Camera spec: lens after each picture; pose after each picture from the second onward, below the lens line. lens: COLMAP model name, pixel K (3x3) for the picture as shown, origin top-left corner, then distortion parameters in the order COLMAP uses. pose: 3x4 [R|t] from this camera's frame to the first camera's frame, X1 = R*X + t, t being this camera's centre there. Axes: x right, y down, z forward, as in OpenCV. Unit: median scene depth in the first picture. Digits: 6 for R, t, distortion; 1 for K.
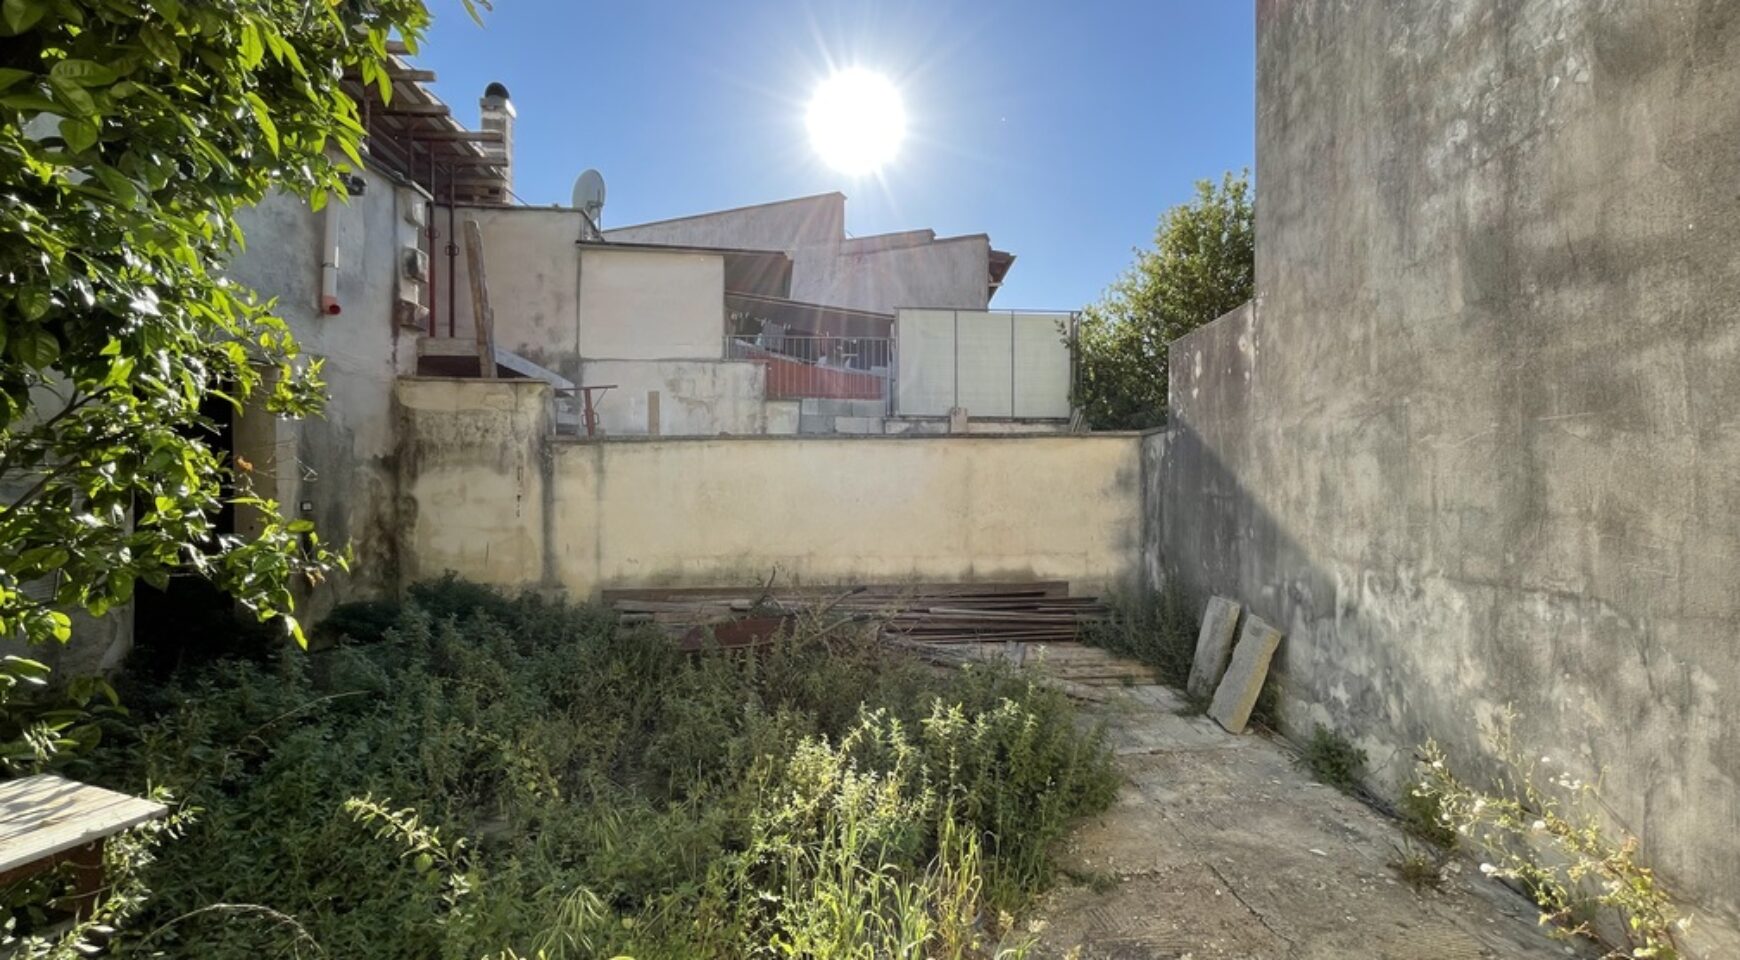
lens RADIAL K [[707.9, 0, 864.6], [0, 707.9, 481.2], [0, 0, 1]] dist [-0.001716, -0.000210]
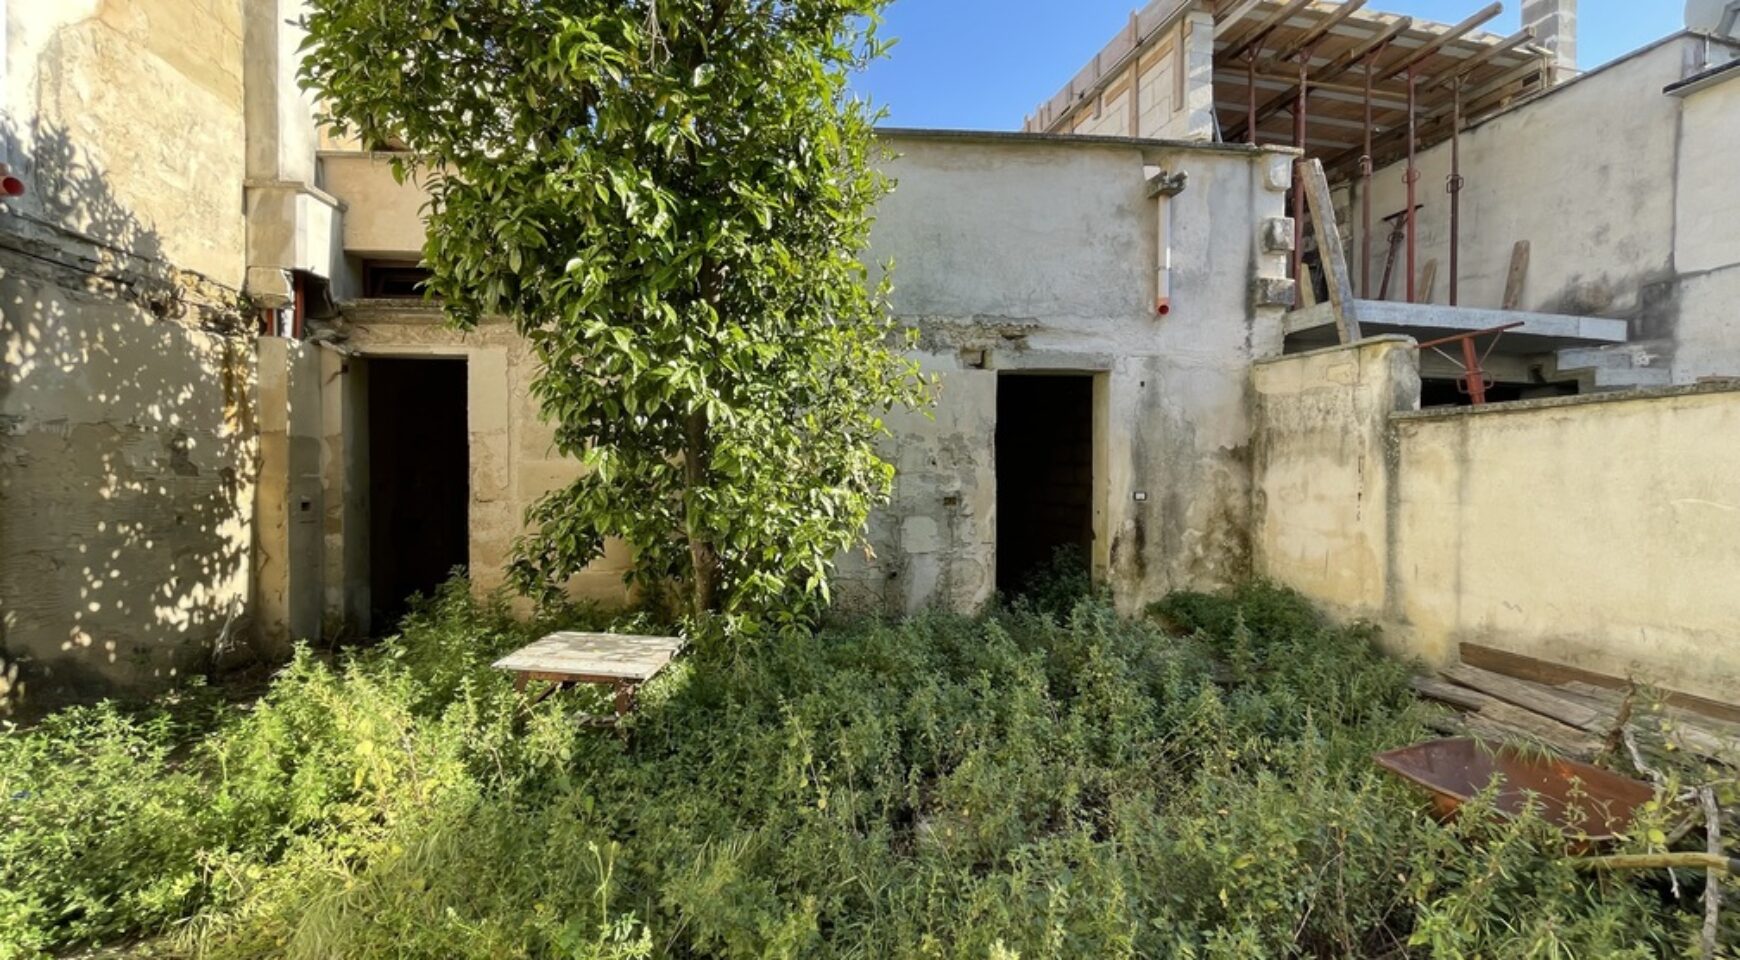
lens RADIAL K [[707.9, 0, 867.2], [0, 707.9, 478.9], [0, 0, 1]] dist [-0.001716, -0.000210]
pose [[0.120786, 0.015210, -0.992562, 0.216851], [-0.003526, 0.999883, 0.014893, -0.005023], [0.992672, 0.001701, 0.120825, 0.388867]]
